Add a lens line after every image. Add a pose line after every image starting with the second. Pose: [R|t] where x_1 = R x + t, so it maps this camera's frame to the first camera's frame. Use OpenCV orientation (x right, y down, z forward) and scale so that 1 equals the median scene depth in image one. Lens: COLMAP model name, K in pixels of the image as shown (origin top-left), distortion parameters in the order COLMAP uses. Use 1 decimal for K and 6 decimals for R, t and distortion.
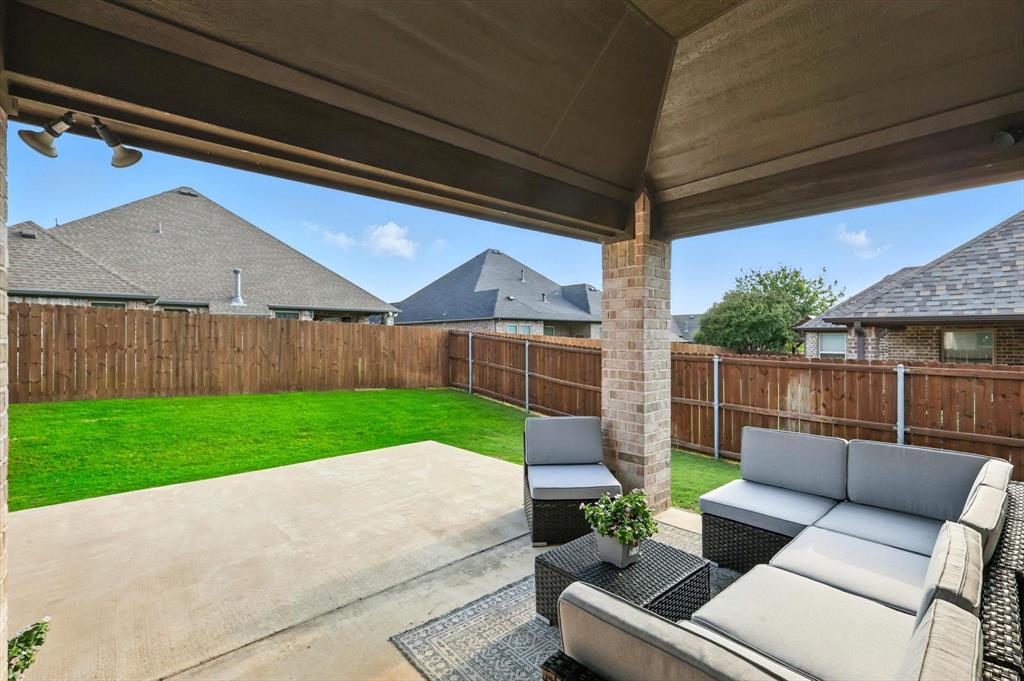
lens RADIAL K [[453.0, 0, 514.4], [0, 453.0, 341.6], [0, 0, 1]] dist [0.000607, -0.001253]
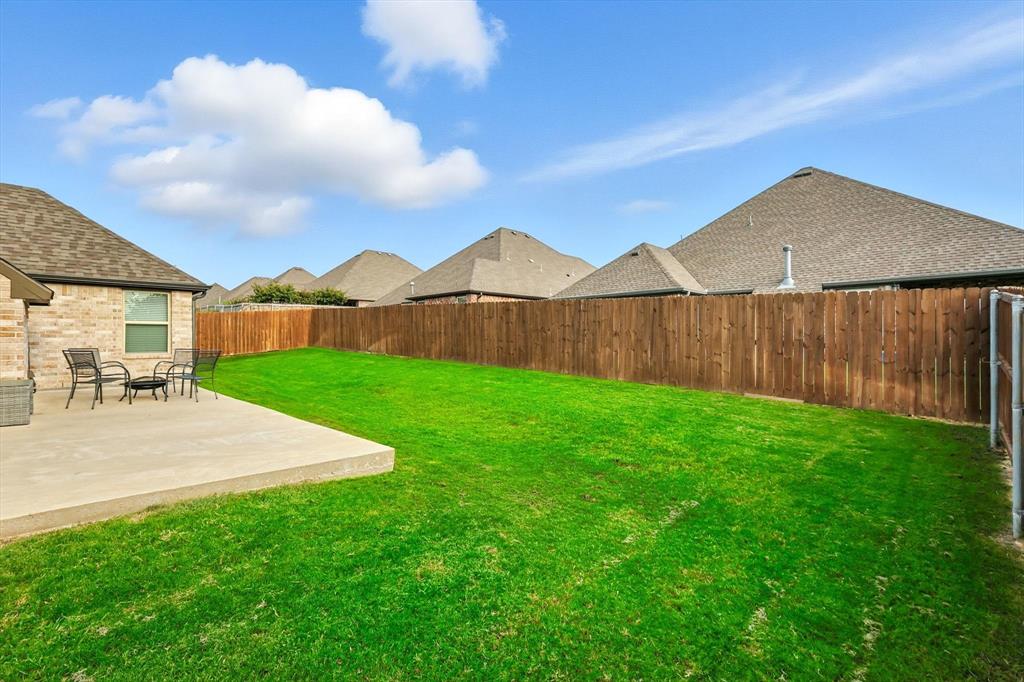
lens RADIAL K [[453.0, 0, 510.6], [0, 453.0, 336.1], [0, 0, 1]] dist [0.000607, -0.001253]
pose [[0.072665, -0.004310, -0.997347, 0.325975], [-0.006363, 0.999968, -0.004785, 0.028516], [0.997336, 0.006693, 0.072636, 0.681228]]
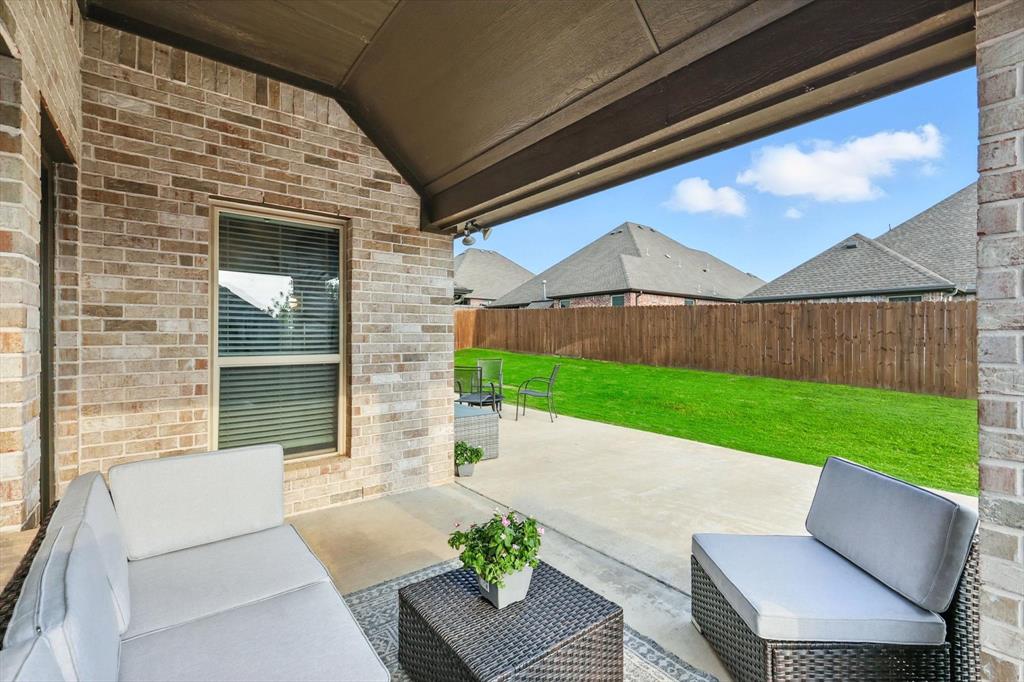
lens RADIAL K [[450.1, 0, 516.7], [0, 450.1, 332.9], [0, 0, 1]] dist [-0.003514, -0.000076]
pose [[-0.044541, -0.001720, -0.999006, 0.203110], [-0.008052, 0.999967, -0.001363, 0.006616], [0.998975, 0.007983, -0.044553, 0.213291]]
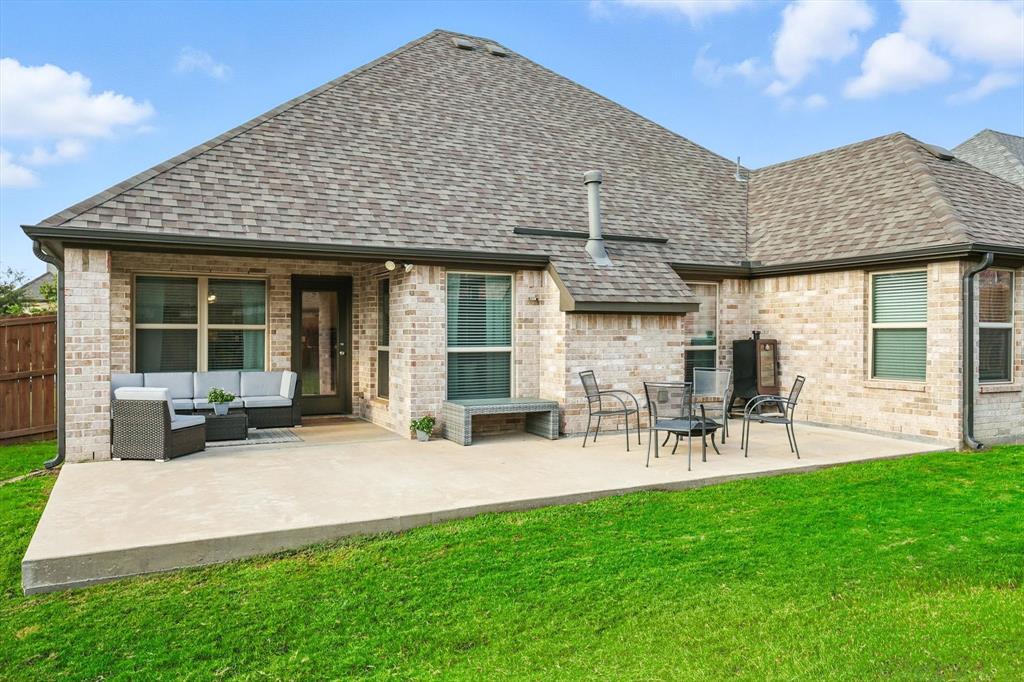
lens RADIAL K [[737.6, 0, 515.9], [0, 737.6, 339.7], [0, 0, 1]] dist [0.005000, 0.000074]
pose [[-0.969083, 0.001850, 0.246729, -0.498826], [0.005800, 0.999866, 0.015285, -0.000370], [-0.246668, 0.016243, -0.968964, 0.951702]]
